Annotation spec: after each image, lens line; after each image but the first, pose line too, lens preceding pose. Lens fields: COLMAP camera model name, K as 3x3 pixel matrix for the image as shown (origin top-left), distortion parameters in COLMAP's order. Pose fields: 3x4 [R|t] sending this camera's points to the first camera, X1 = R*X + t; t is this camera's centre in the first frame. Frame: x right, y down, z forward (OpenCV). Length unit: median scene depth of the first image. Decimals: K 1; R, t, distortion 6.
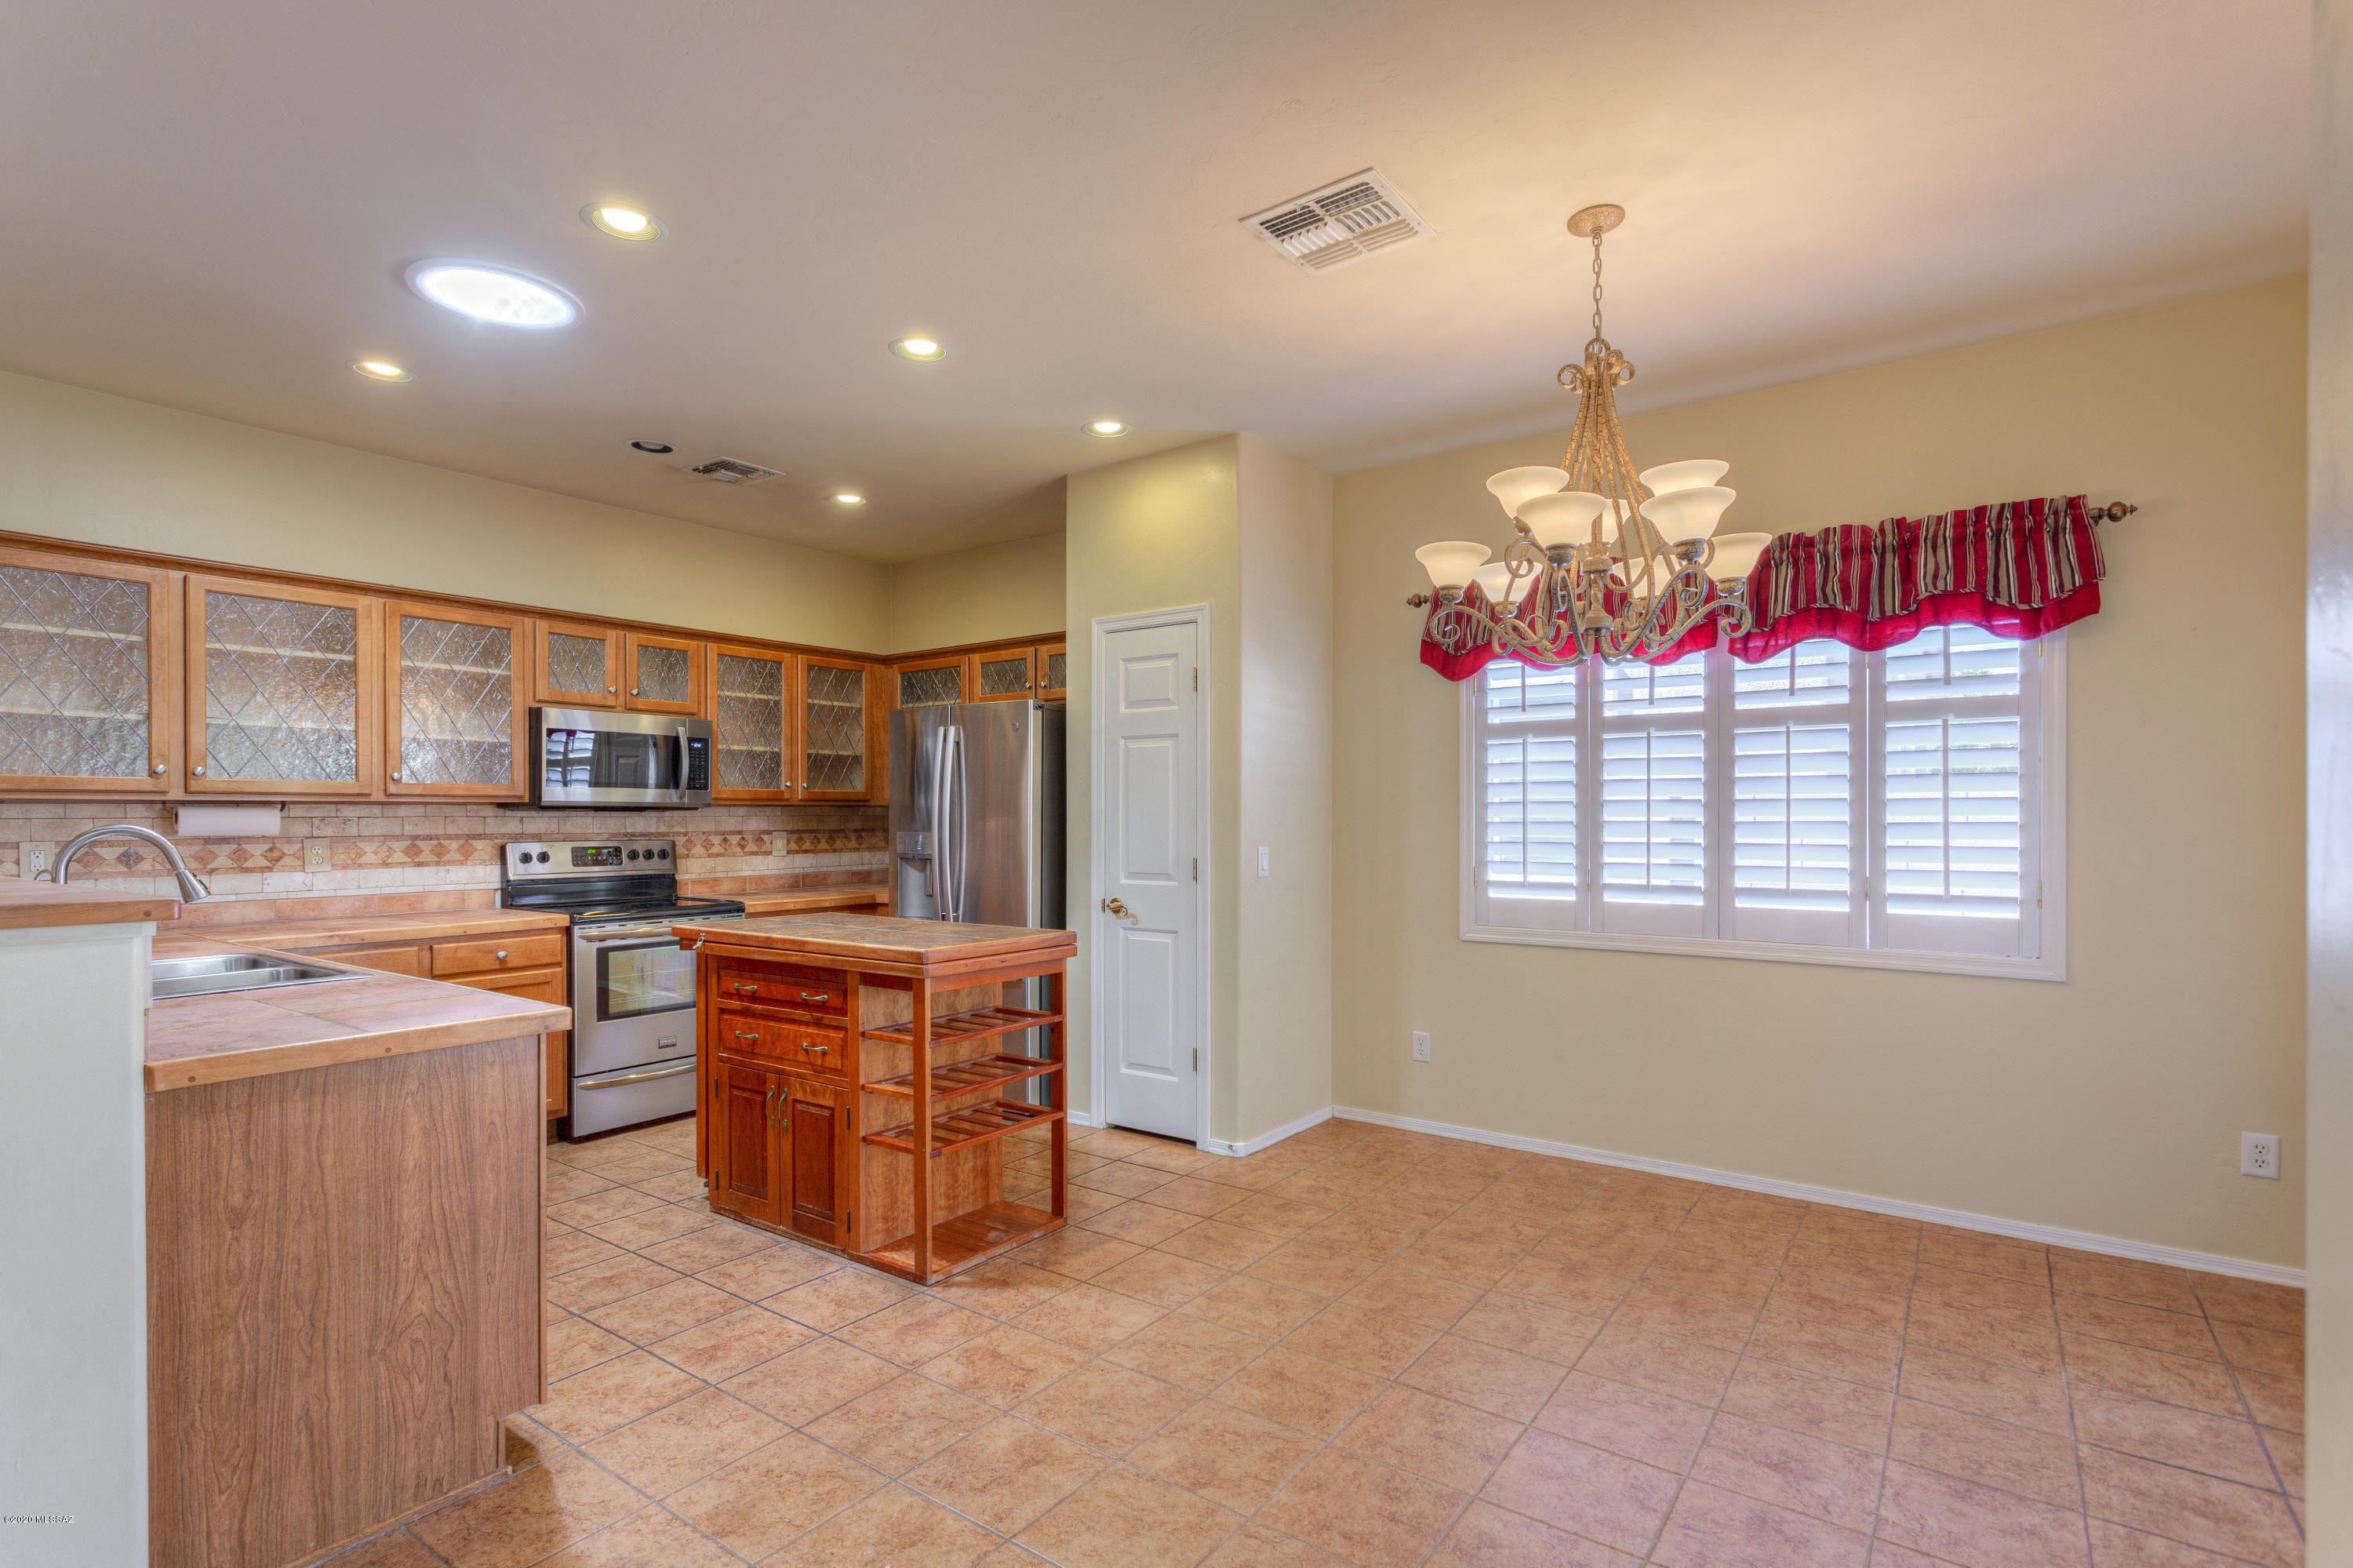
lens RADIAL K [[1132.6, 0, 1136.6], [0, 1132.6, 822.1], [0, 0, 1]] dist [0.020587, 0.000850]
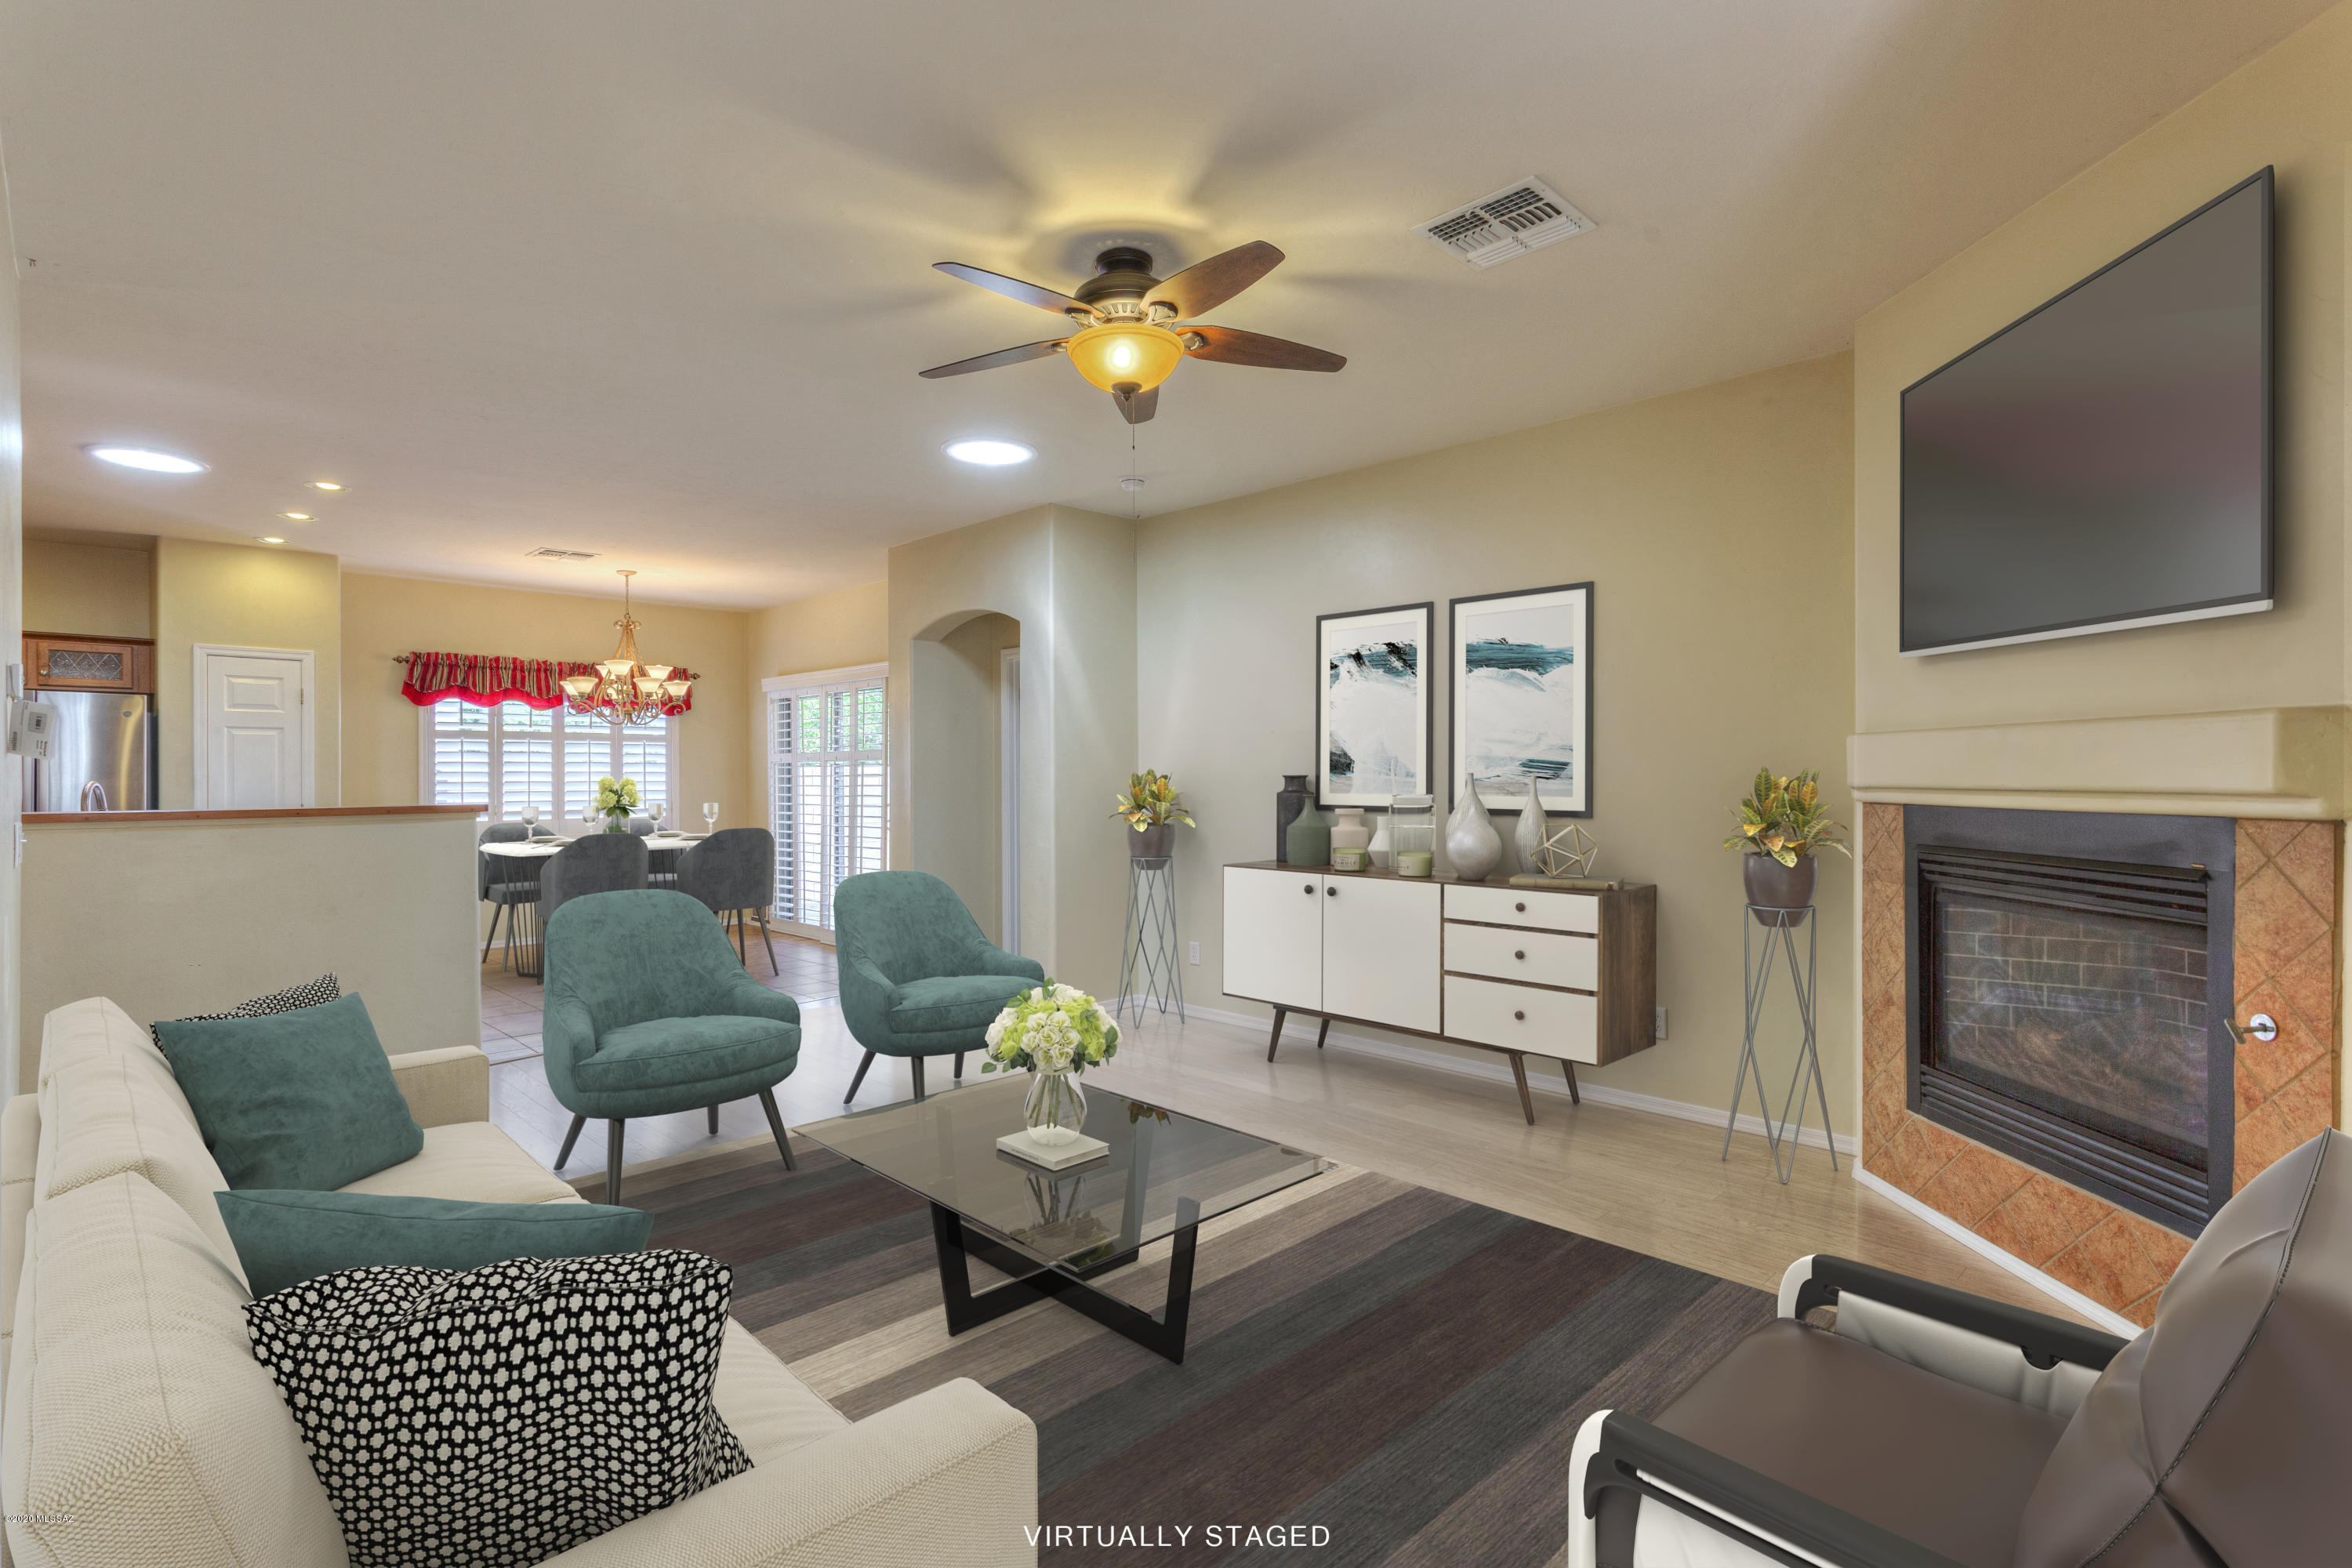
lens RADIAL K [[1132.1, 0, 1186.3], [0, 1132.1, 788.5], [0, 0, 1]] dist [0.020587, 0.000850]
pose [[0.151666, -0.005550, 0.988416, -1.665356], [0.012018, 0.999921, 0.003770, 0.022763], [-0.988359, 0.011307, 0.151721, -0.625914]]
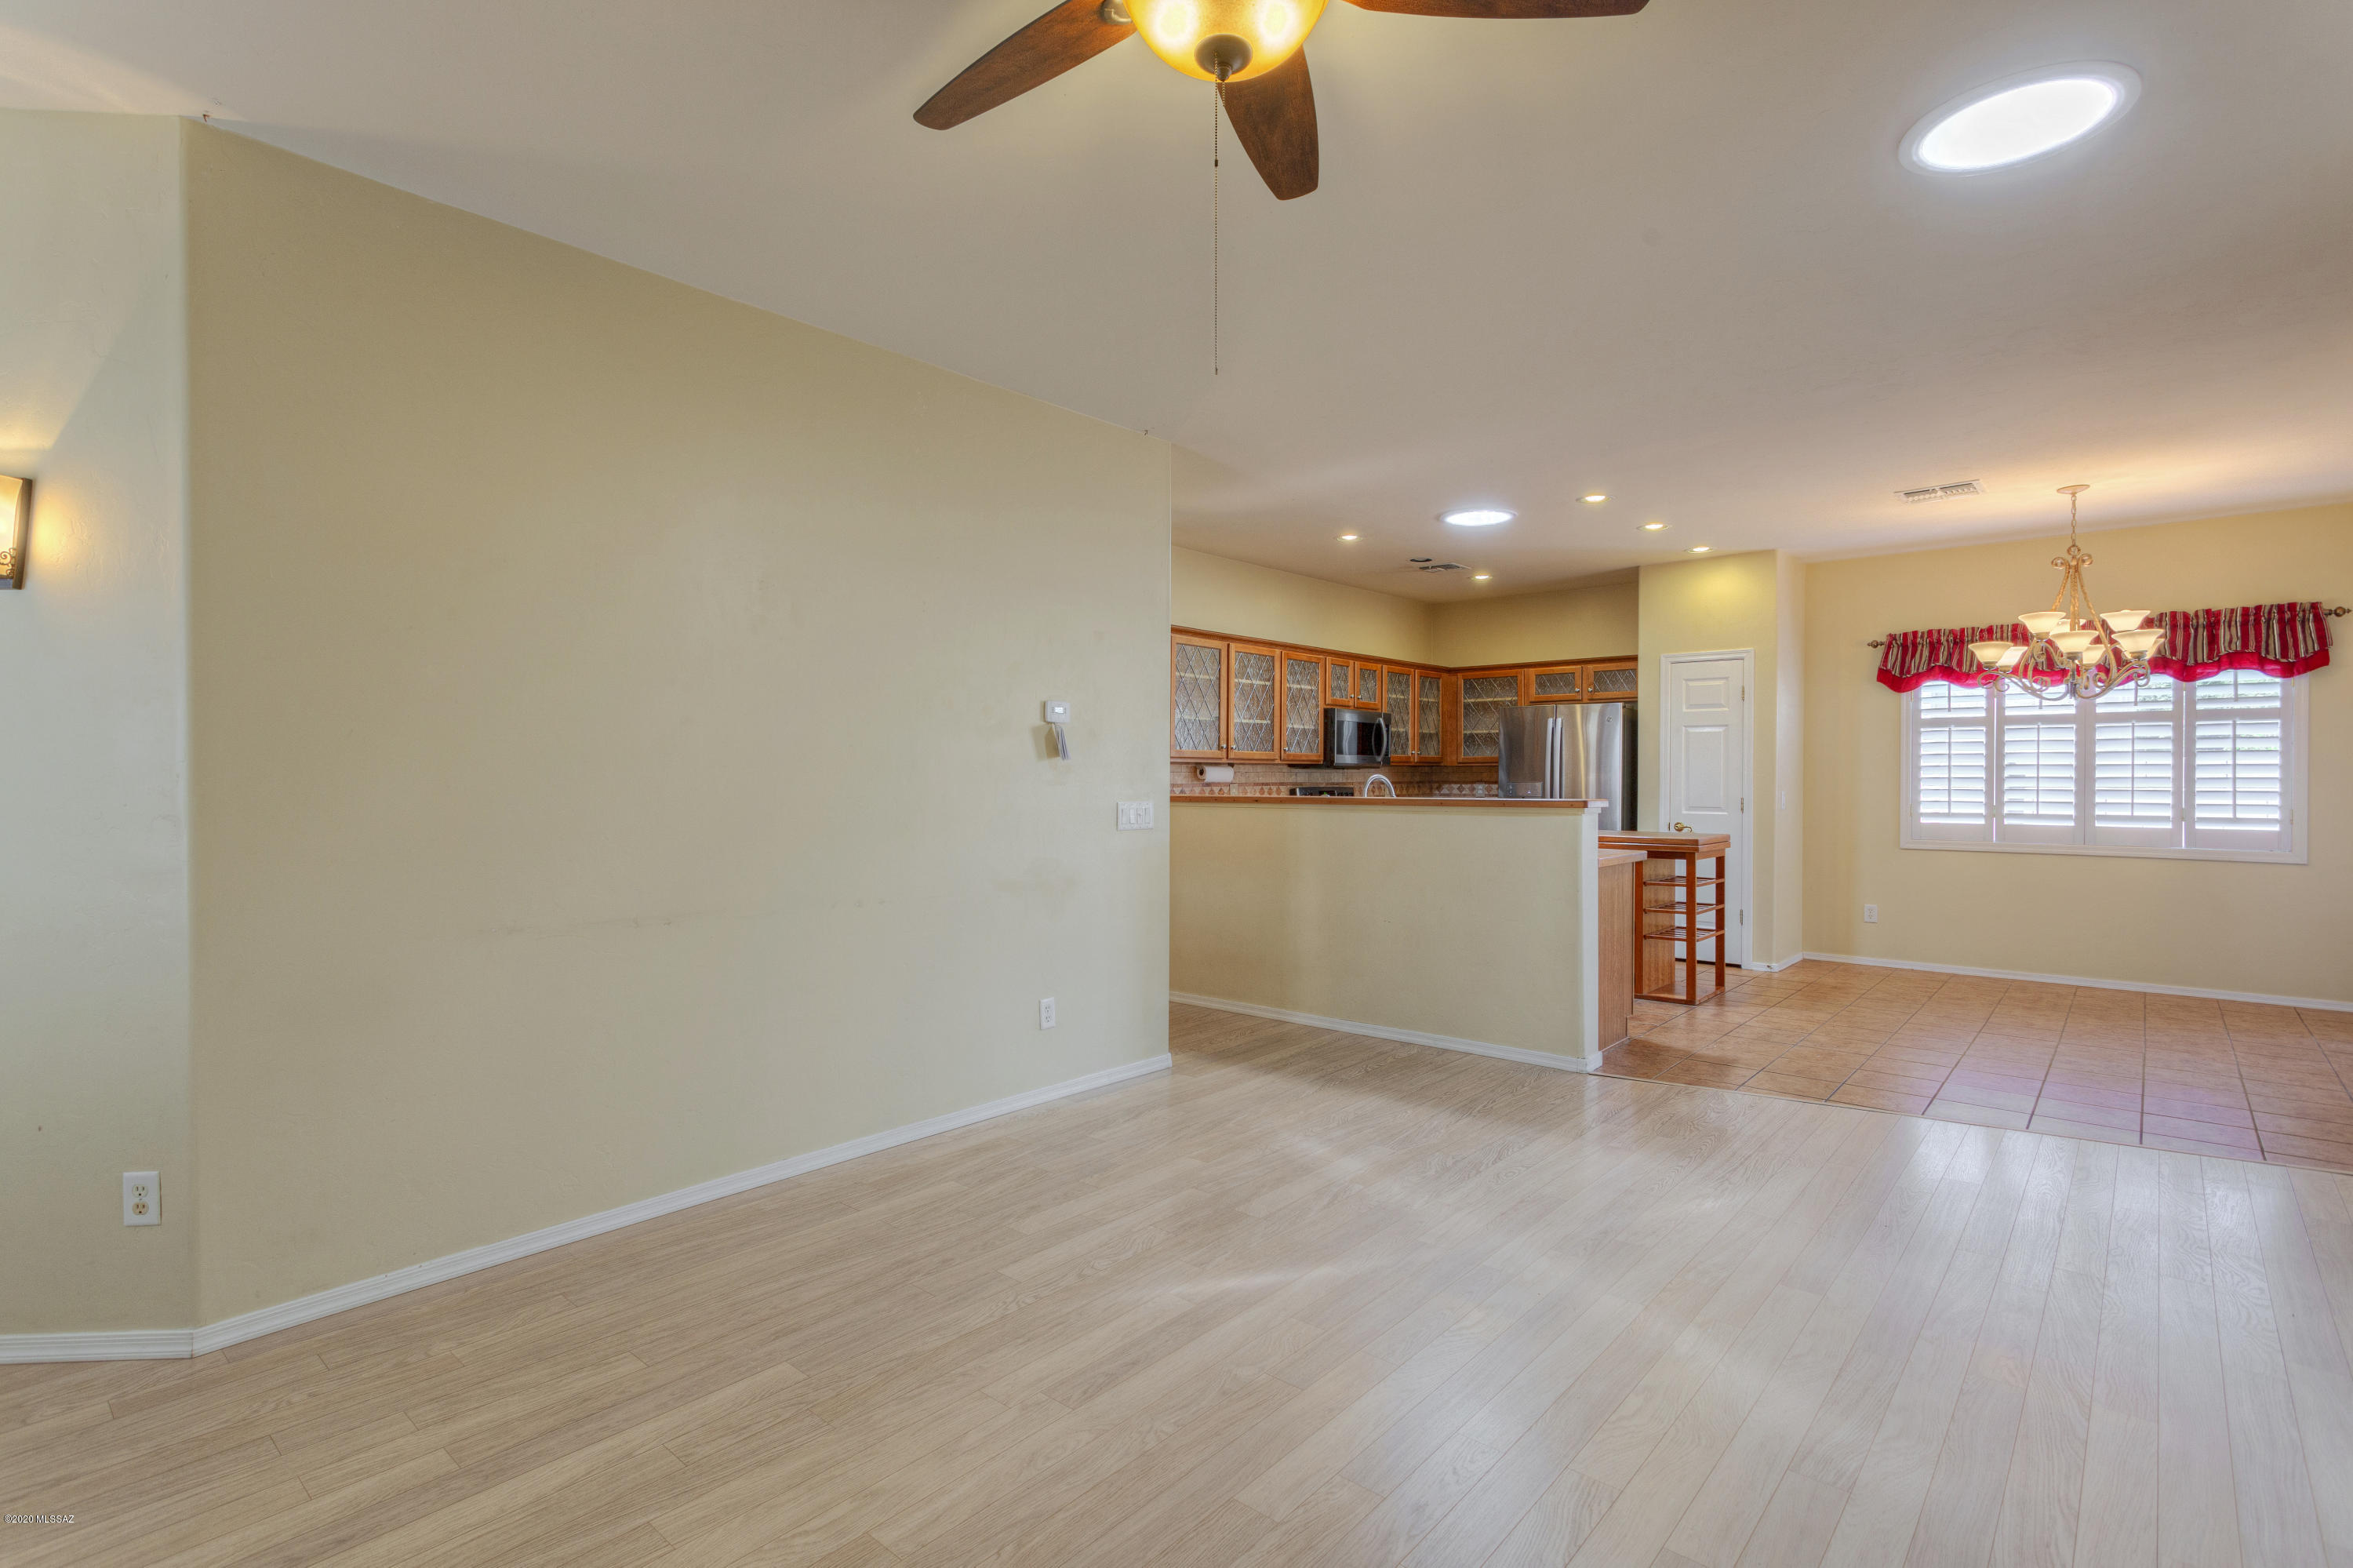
lens RADIAL K [[1132.6, 0, 1159.7], [0, 1132.6, 784.4], [0, 0, 1]] dist [0.020587, 0.000850]
pose [[0.997345, 0.003973, -0.072707, -0.822891], [-0.003704, 0.999986, 0.003833, 0.009747], [0.072721, -0.003554, 0.997346, -0.906831]]
